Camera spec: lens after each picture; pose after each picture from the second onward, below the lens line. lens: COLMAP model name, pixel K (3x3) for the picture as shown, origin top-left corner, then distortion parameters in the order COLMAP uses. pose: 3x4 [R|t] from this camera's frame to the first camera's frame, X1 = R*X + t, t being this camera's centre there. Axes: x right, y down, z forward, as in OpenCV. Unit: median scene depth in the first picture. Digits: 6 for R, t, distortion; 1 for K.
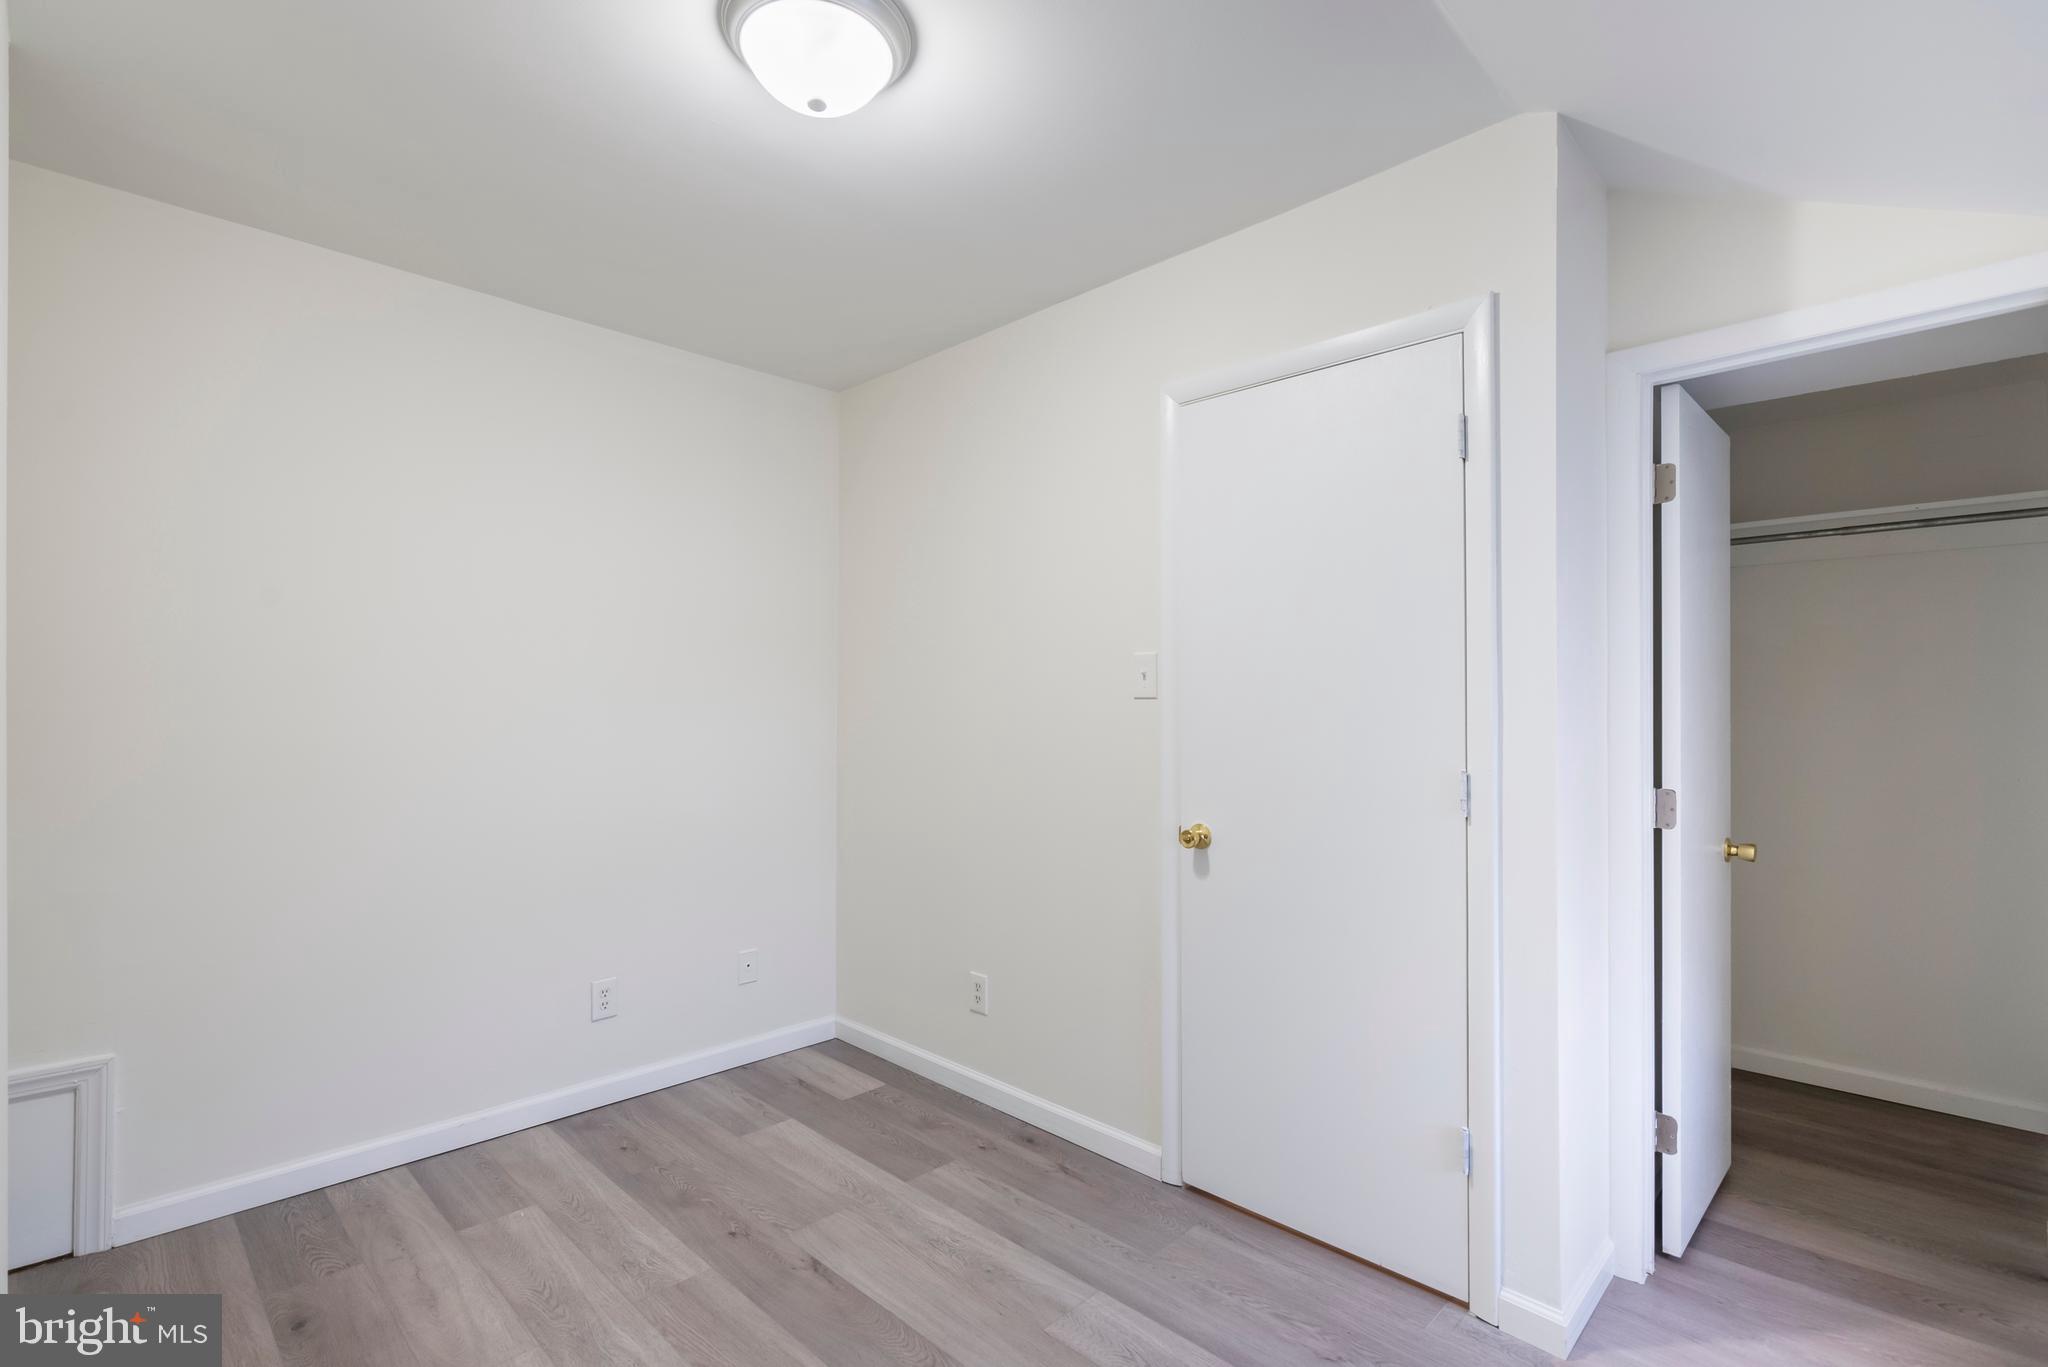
lens RADIAL K [[942.1, 0, 1022.5], [0, 942.1, 693.5], [0, 0, 1]] dist [-0.006237, 0.001398]
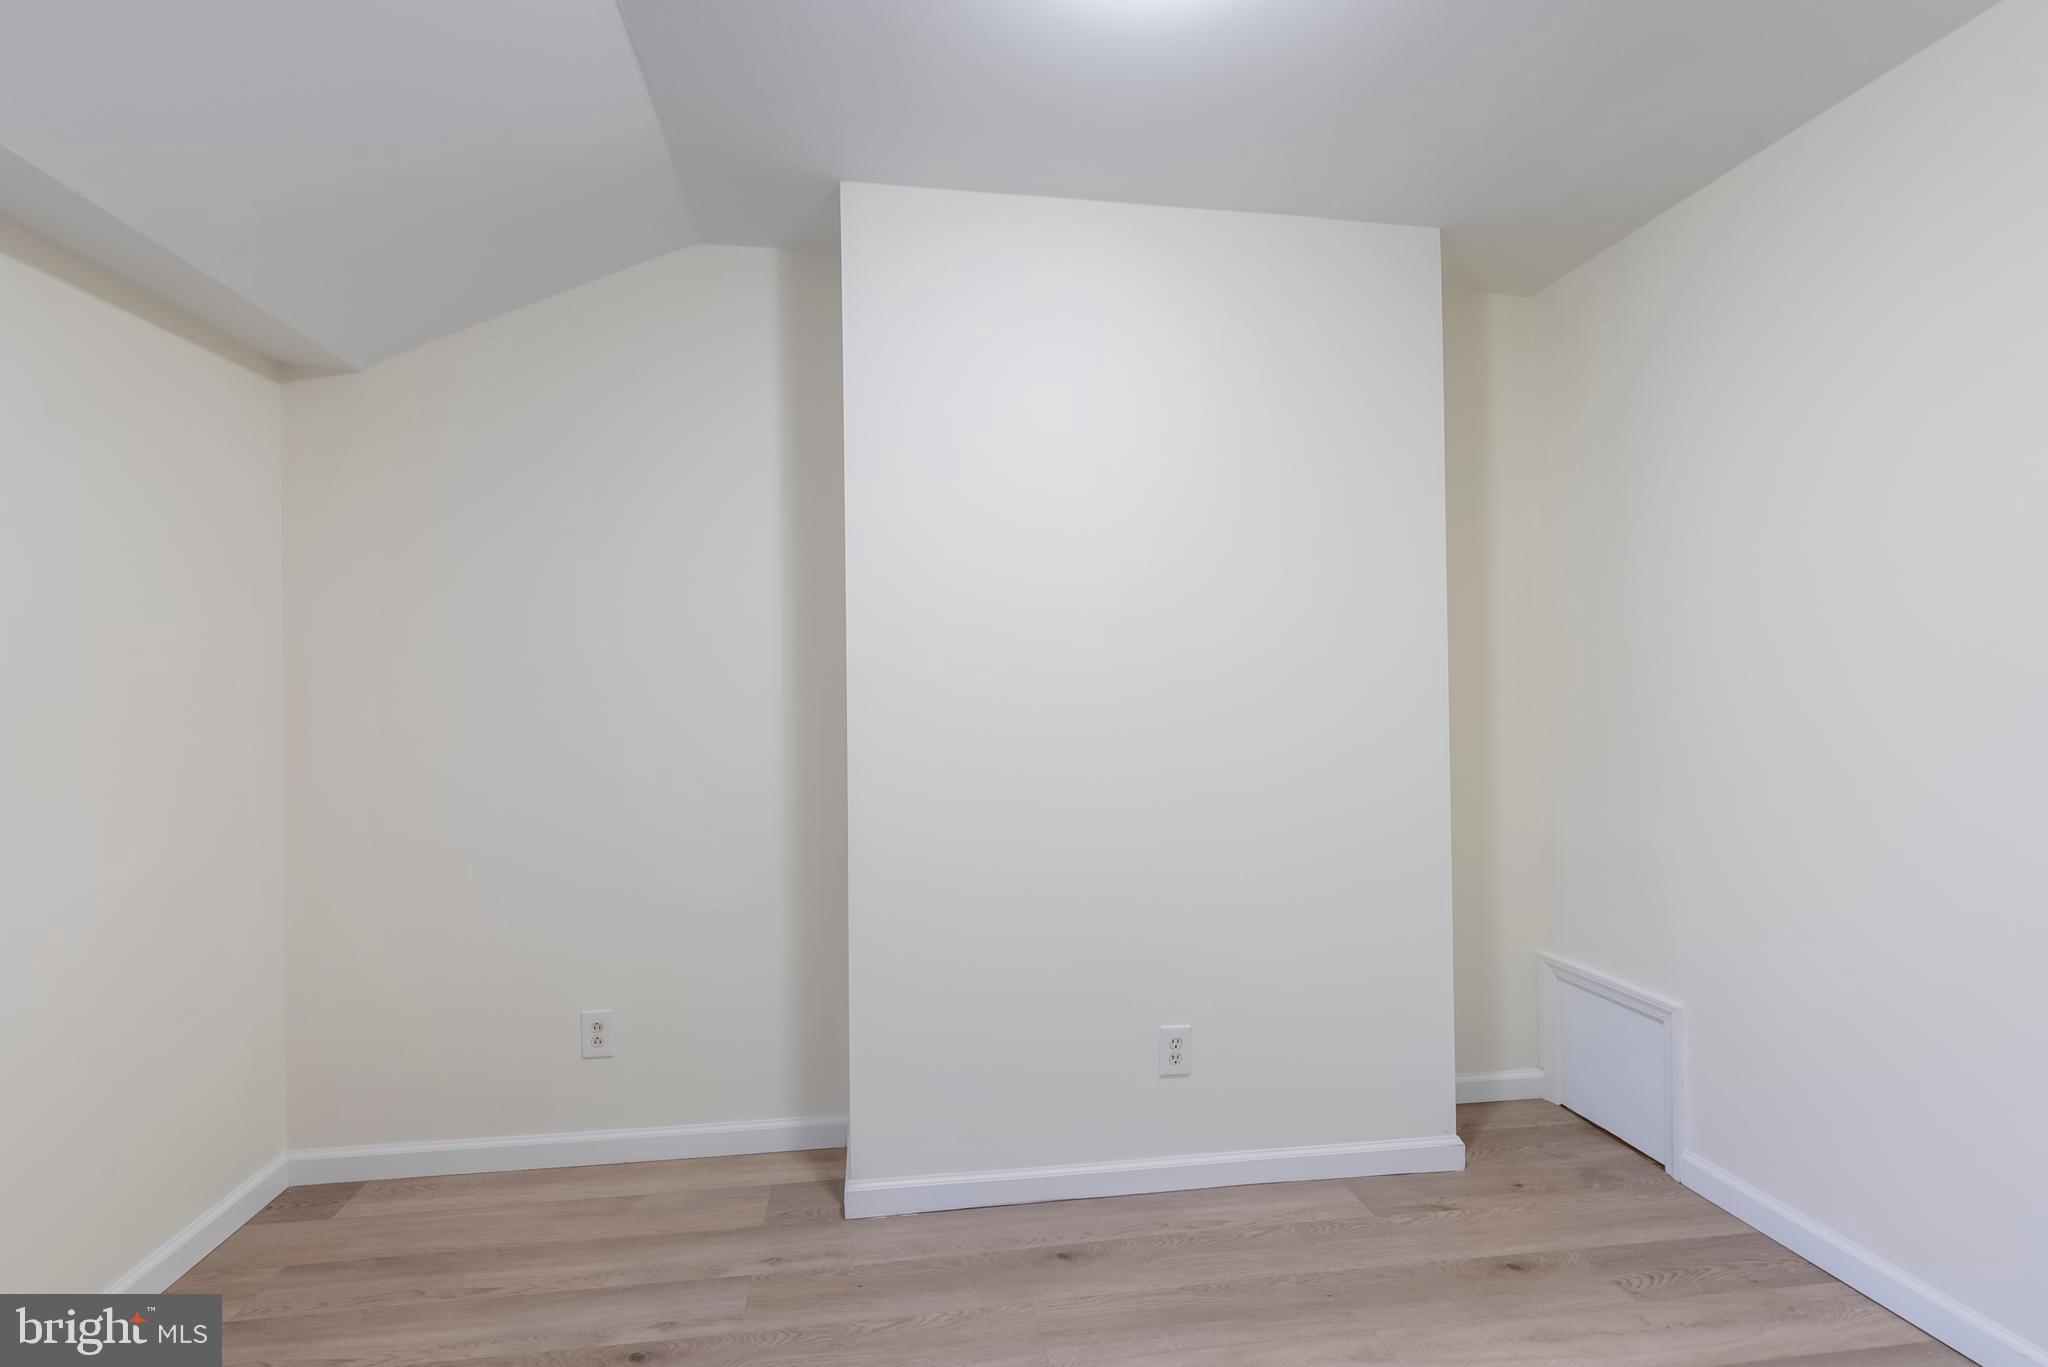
lens RADIAL K [[942.1, 0, 1018.9], [0, 942.1, 685.5], [0, 0, 1]] dist [-0.006237, 0.001398]
pose [[-0.589083, -0.003137, -0.808067, 0.377430], [0.012693, 0.999833, -0.013134, 0.017043], [0.807973, -0.017994, -0.588945, 1.049268]]
